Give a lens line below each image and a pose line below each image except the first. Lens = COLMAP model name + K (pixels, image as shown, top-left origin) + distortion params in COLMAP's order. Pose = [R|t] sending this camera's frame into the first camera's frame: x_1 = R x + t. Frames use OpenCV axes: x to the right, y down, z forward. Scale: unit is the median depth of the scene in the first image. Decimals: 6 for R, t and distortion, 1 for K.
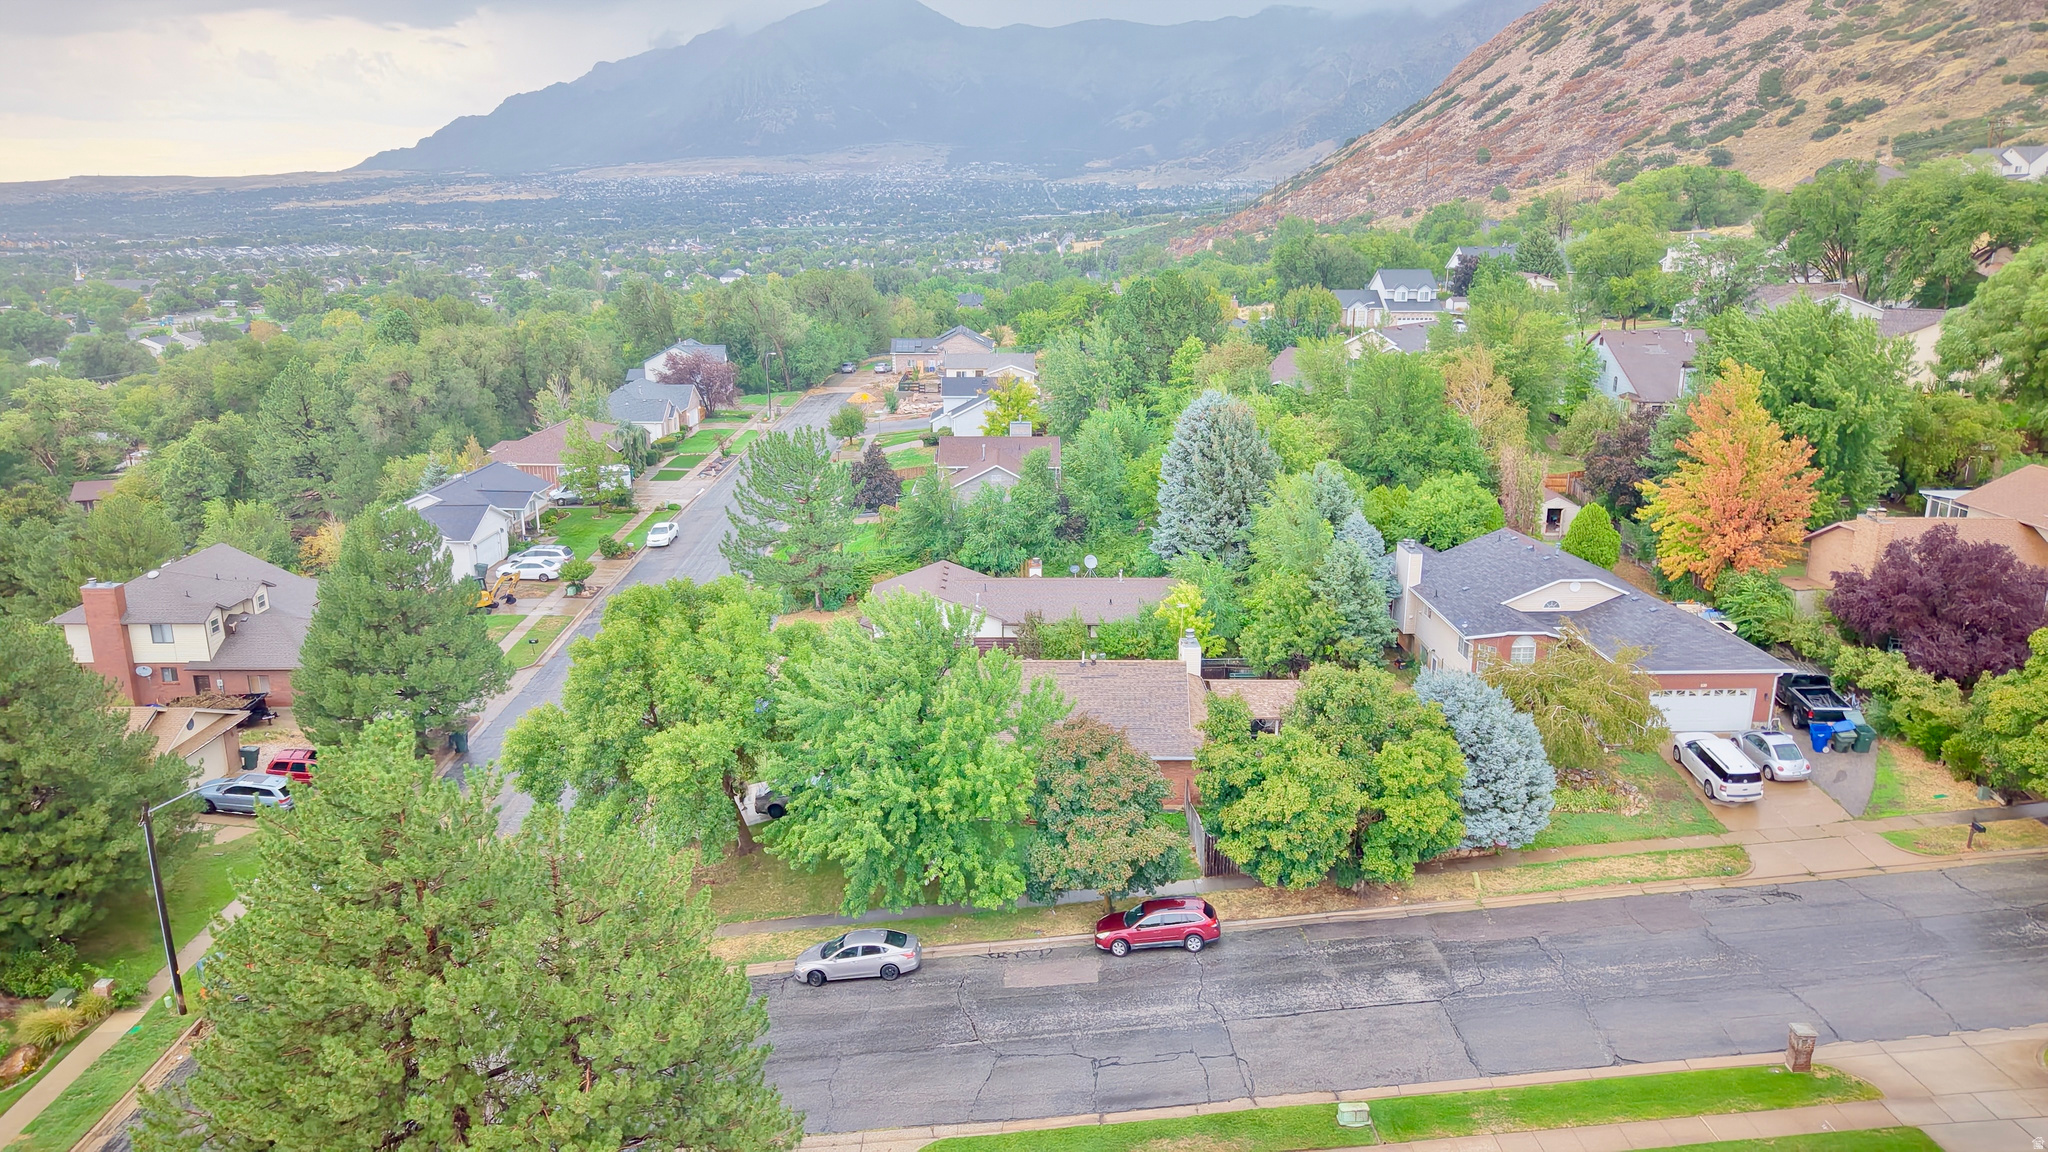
lens RADIAL K [[1373.4, 0, 1031.4], [0, 1373.4, 571.7], [0, 0, 1]] dist [-0.006983, 0.001228]
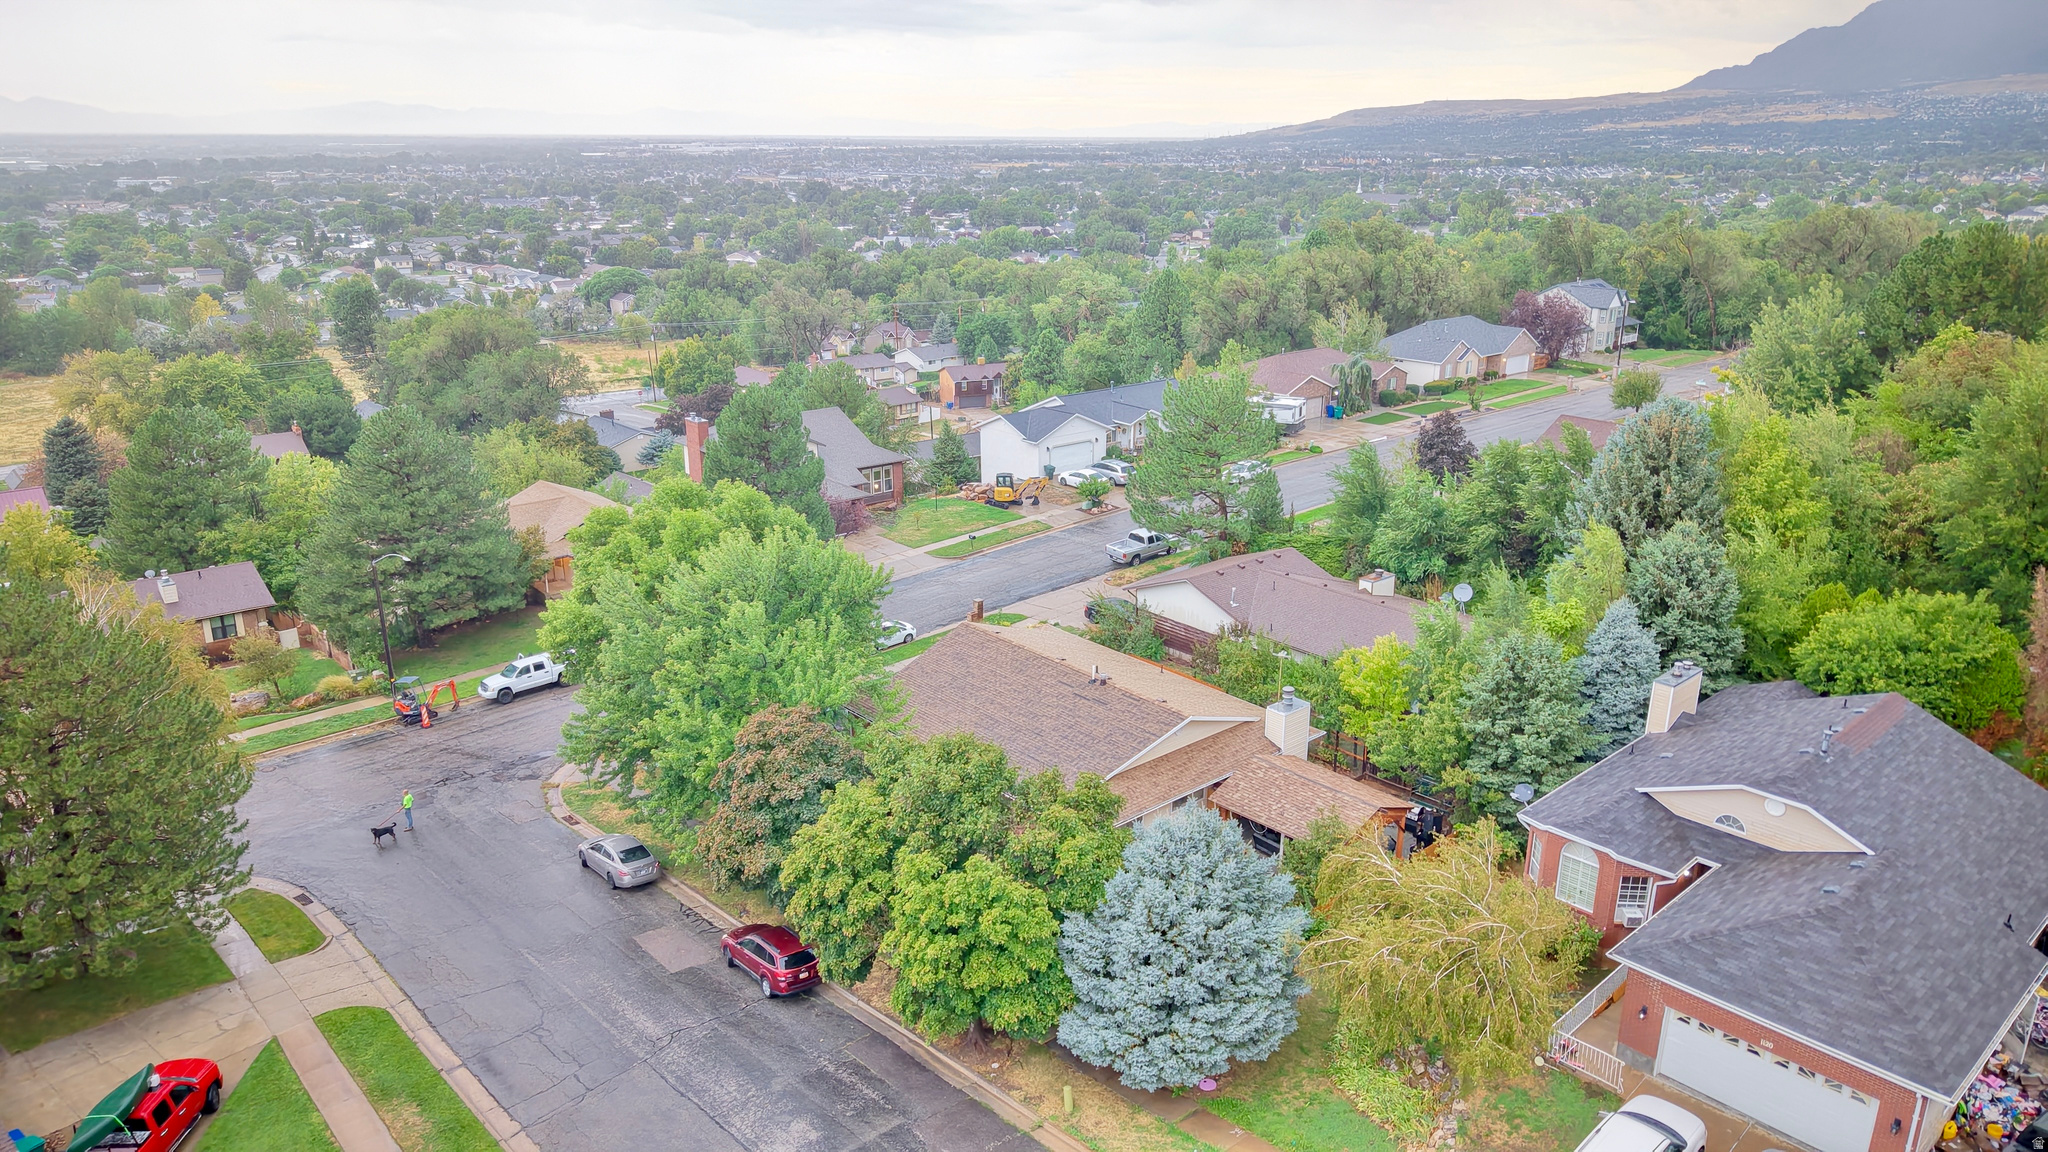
lens RADIAL K [[1373.4, 0, 1018.6], [0, 1373.4, 575.8], [0, 0, 1]] dist [-0.006983, 0.001228]
pose [[0.642522, 0.233015, -0.729979, 0.504311], [-0.192017, 0.971209, 0.141006, -0.087427], [0.741818, 0.049569, 0.668766, 0.327449]]
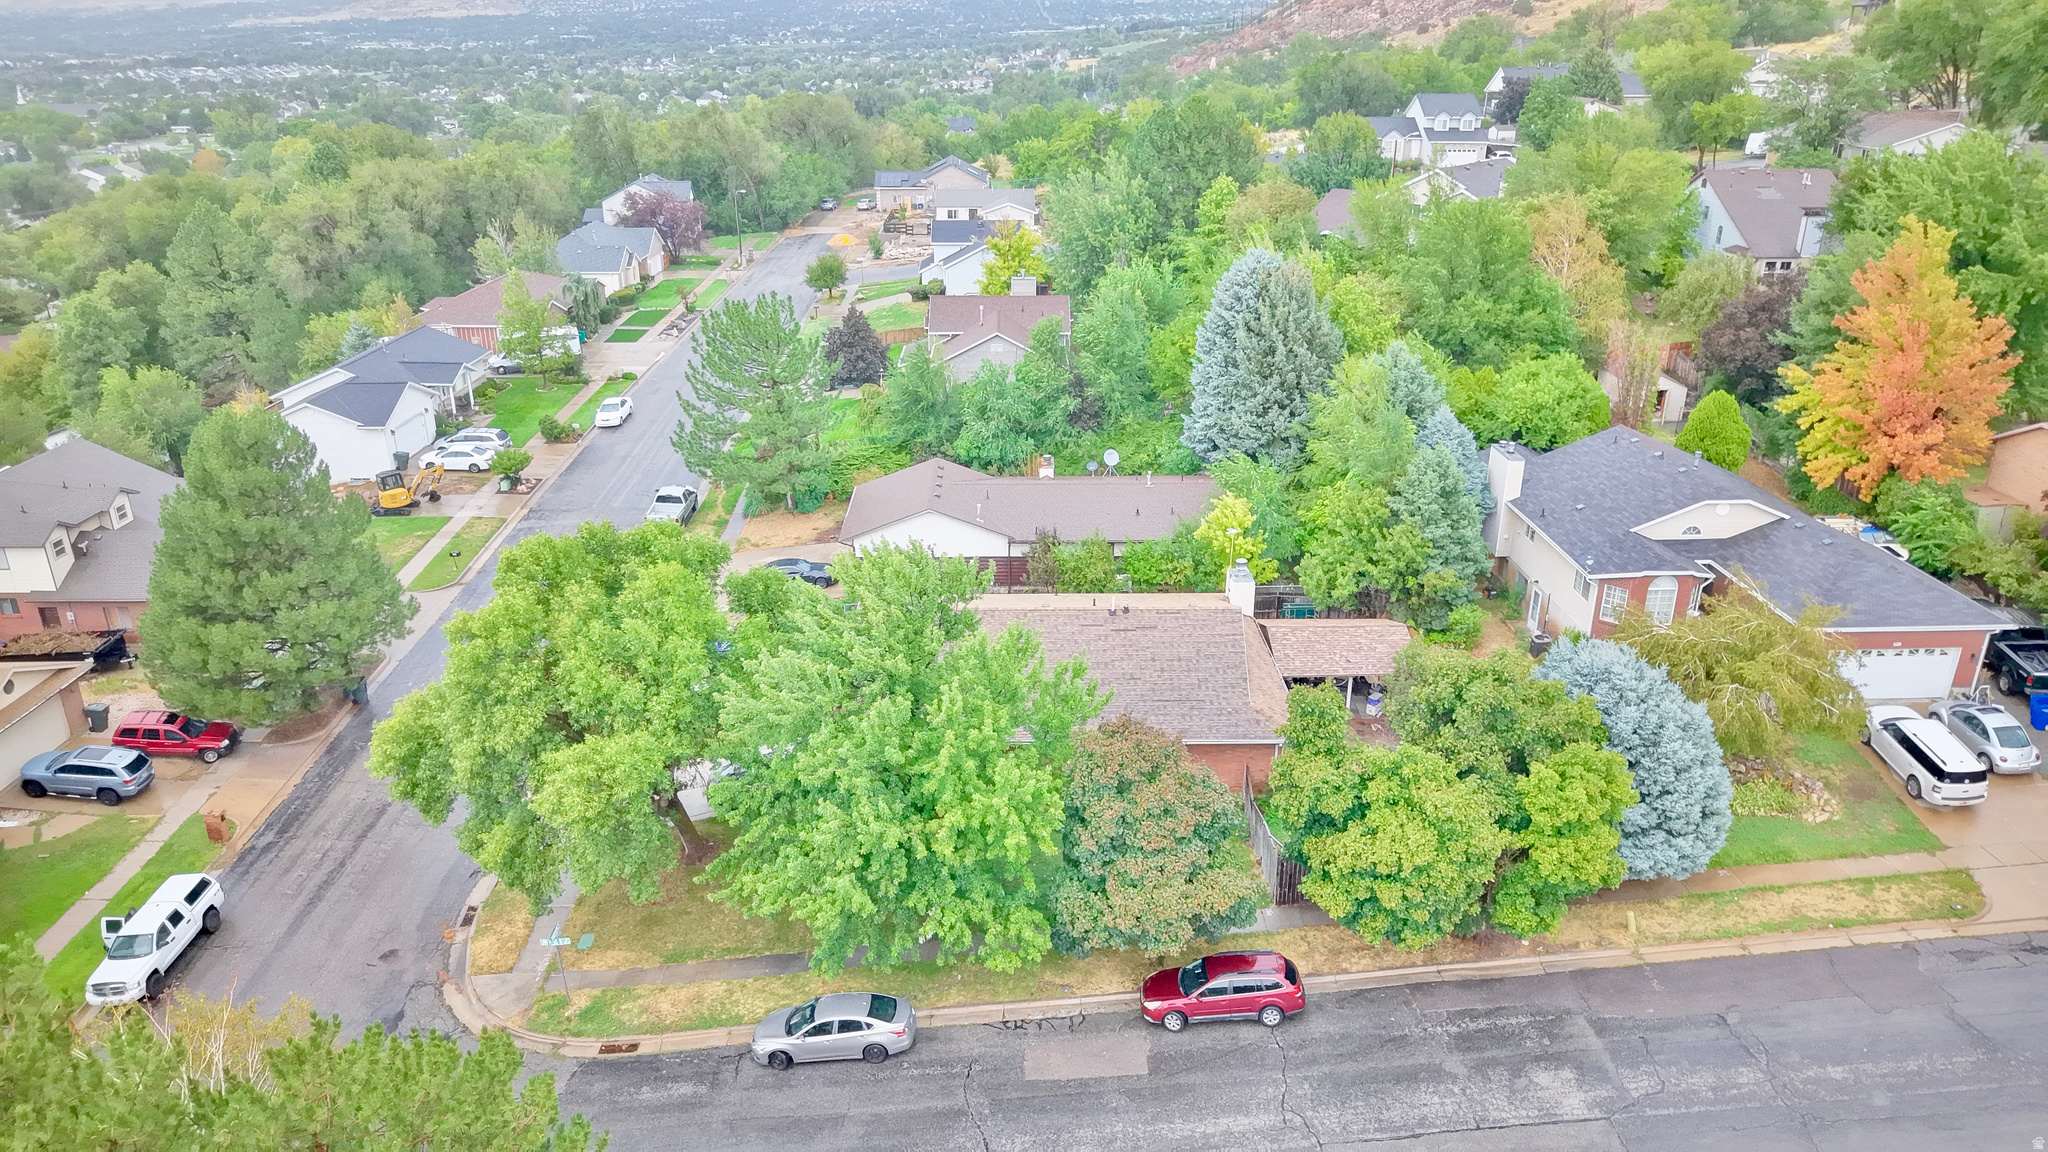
lens RADIAL K [[1373.4, 0, 1029.1], [0, 1373.4, 574.7], [0, 0, 1]] dist [-0.006983, 0.001228]
pose [[0.999988, -0.003144, 0.003733, -0.012019], [0.002662, 0.992438, 0.122721, -0.043214], [-0.004091, -0.122710, 0.992434, 0.169578]]
